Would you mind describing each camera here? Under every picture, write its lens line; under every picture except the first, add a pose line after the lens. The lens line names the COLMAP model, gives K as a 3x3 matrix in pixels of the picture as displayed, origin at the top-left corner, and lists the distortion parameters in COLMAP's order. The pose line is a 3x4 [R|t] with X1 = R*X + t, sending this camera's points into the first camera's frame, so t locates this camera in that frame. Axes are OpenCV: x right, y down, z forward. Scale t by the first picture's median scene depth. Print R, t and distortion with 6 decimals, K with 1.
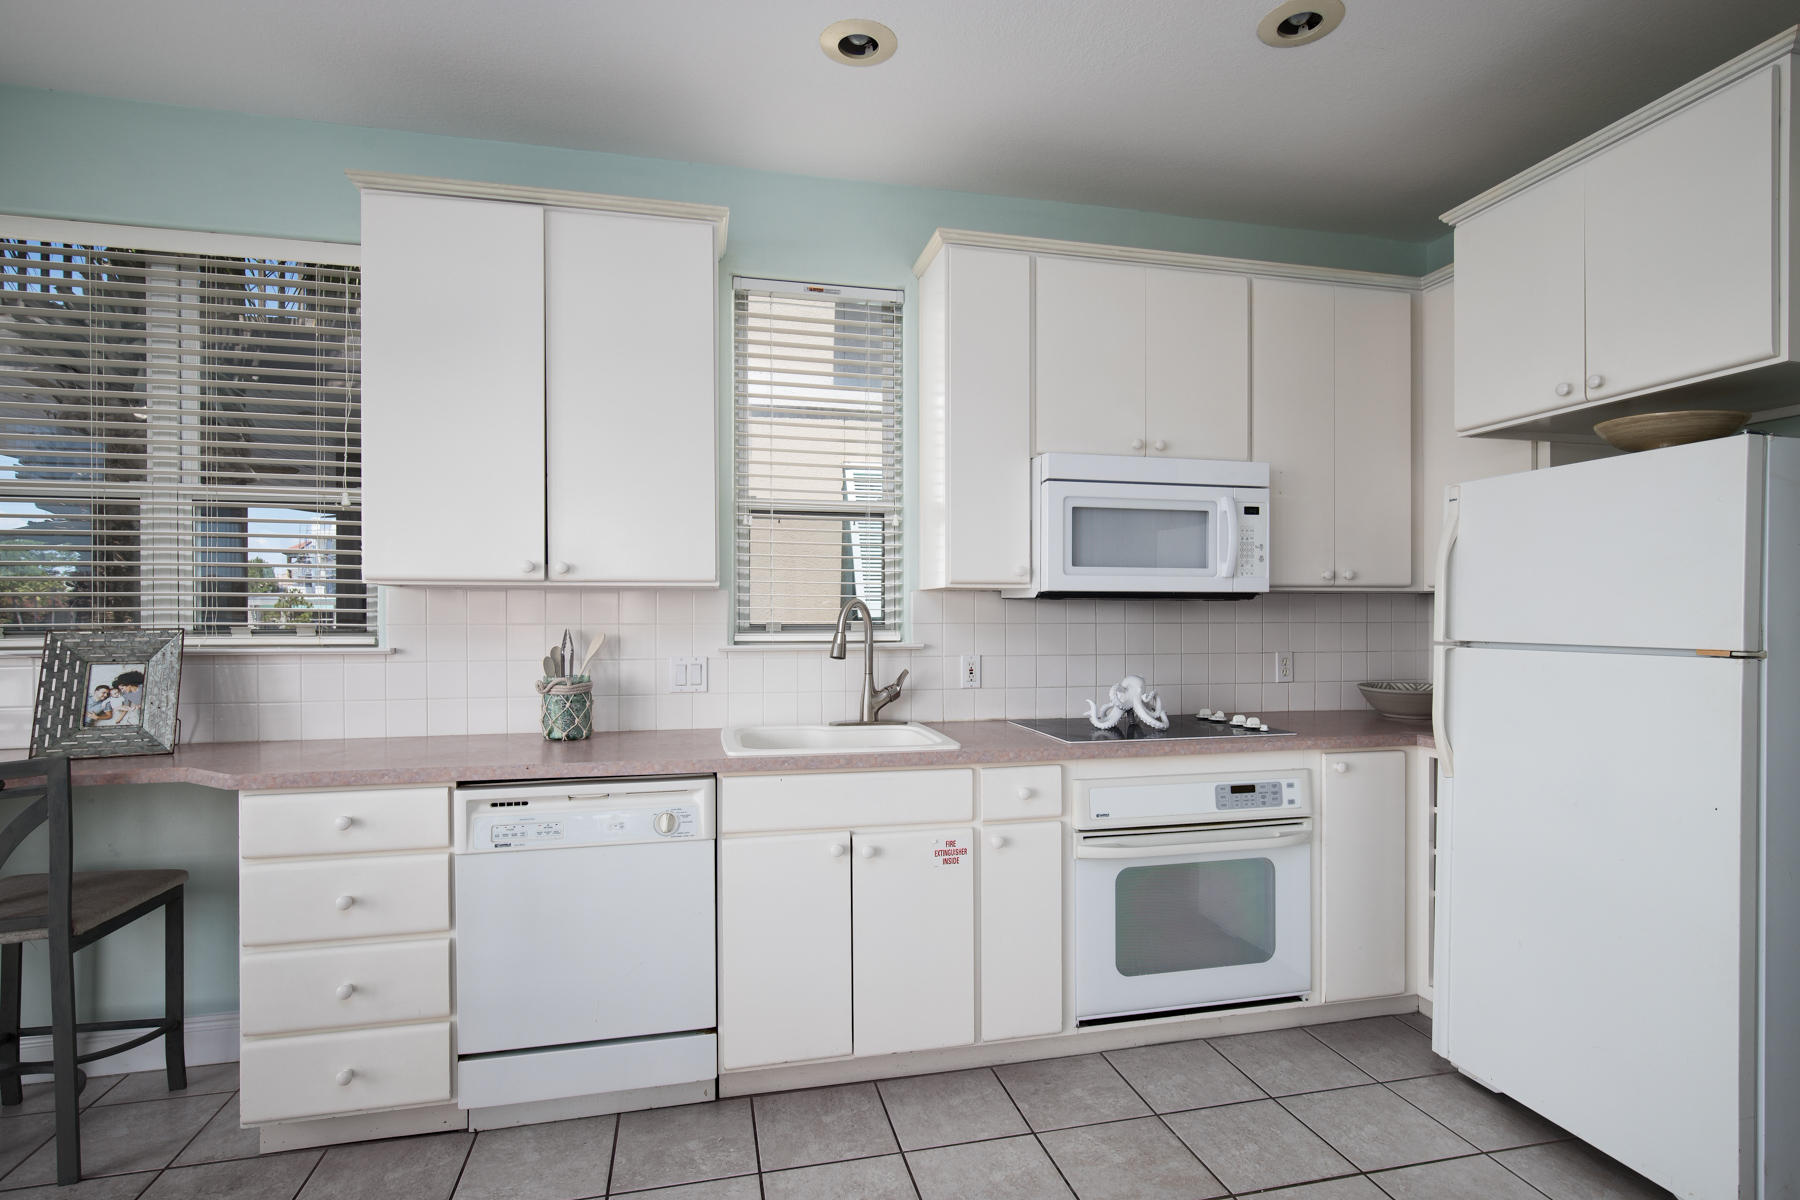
lens RADIAL K [[892.6, 0, 900.0], [0, 892.6, 600.0], [0, 0, 1]] dist [0.002907, 0.000165]
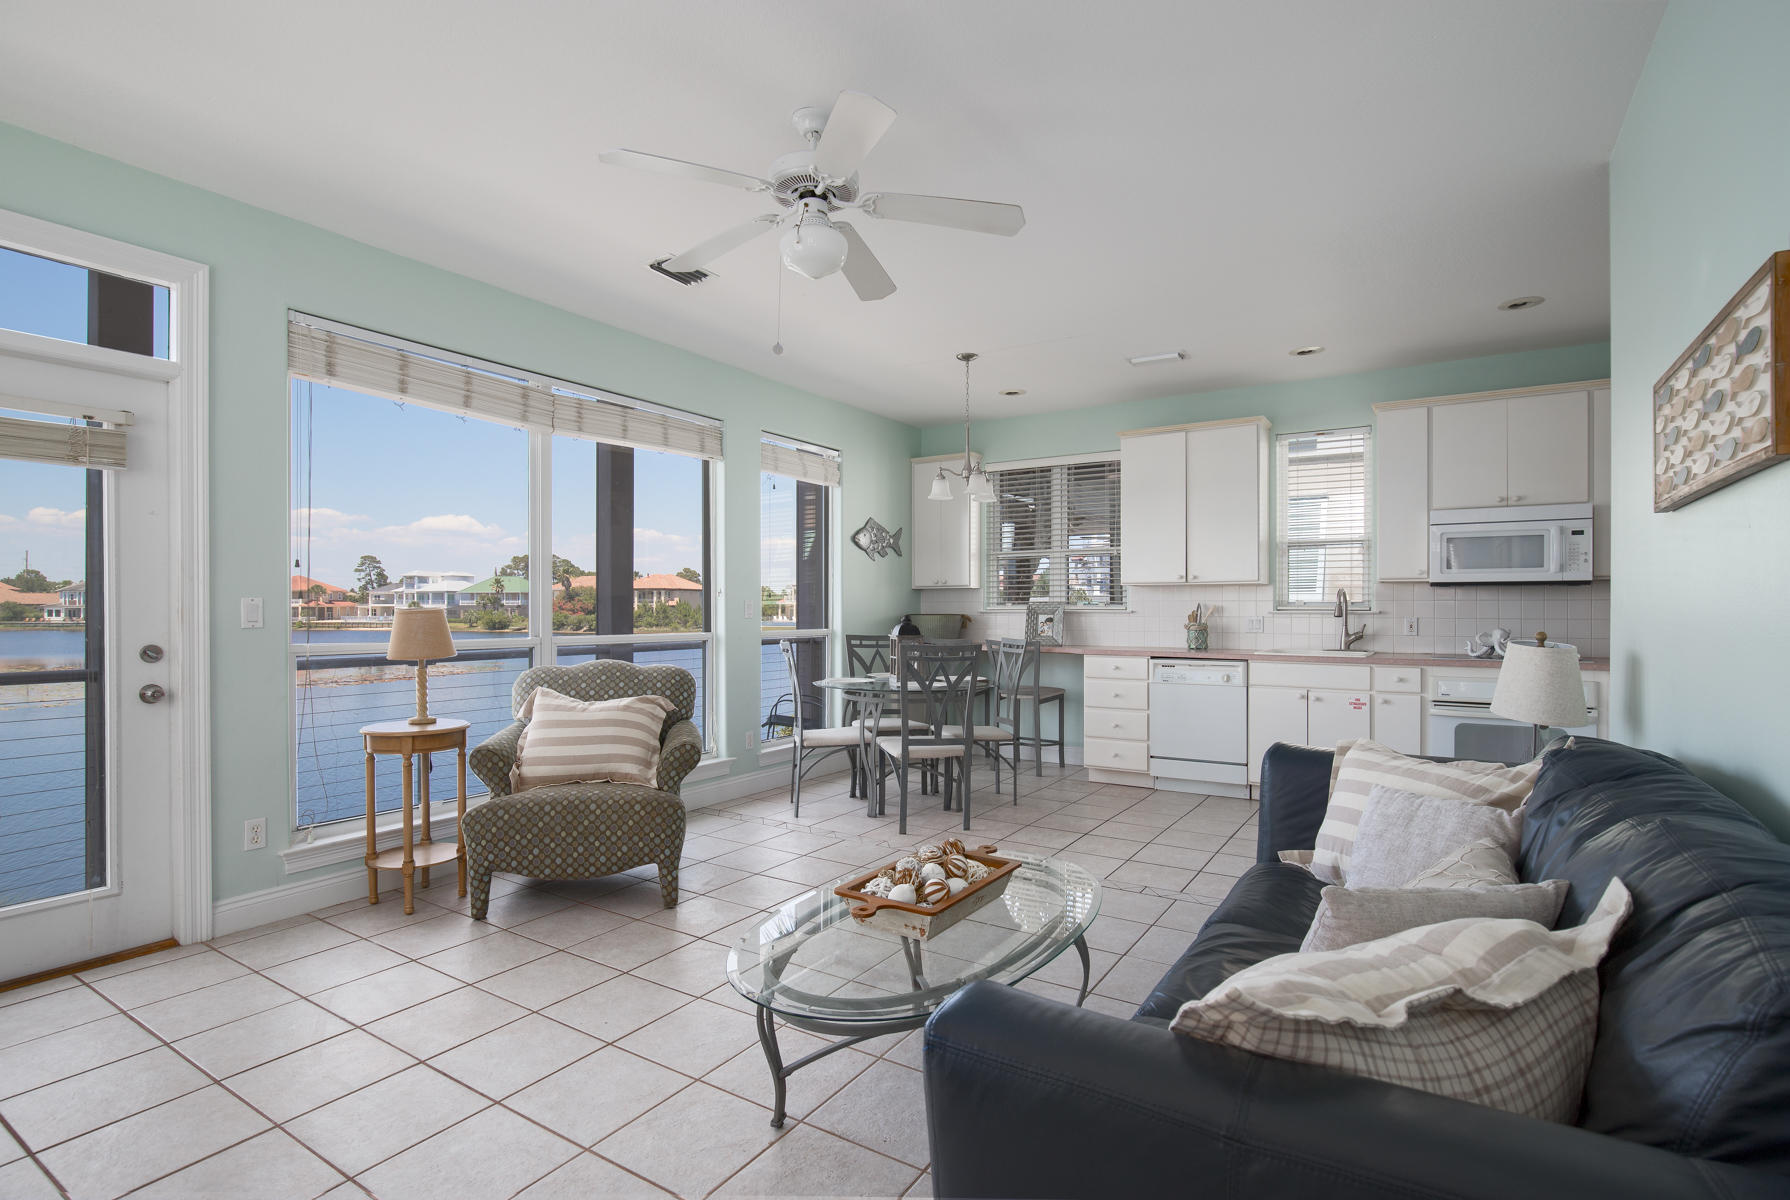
lens RADIAL K [[836.1, 0, 902.1], [0, 836.1, 610.1], [0, 0, 1]] dist [0.001710, 0.000187]
pose [[0.685877, 0.003457, -0.727709, 0.727961], [0.005259, 0.999939, 0.009706, 0.027534], [0.727698, -0.010484, 0.685817, -1.123204]]
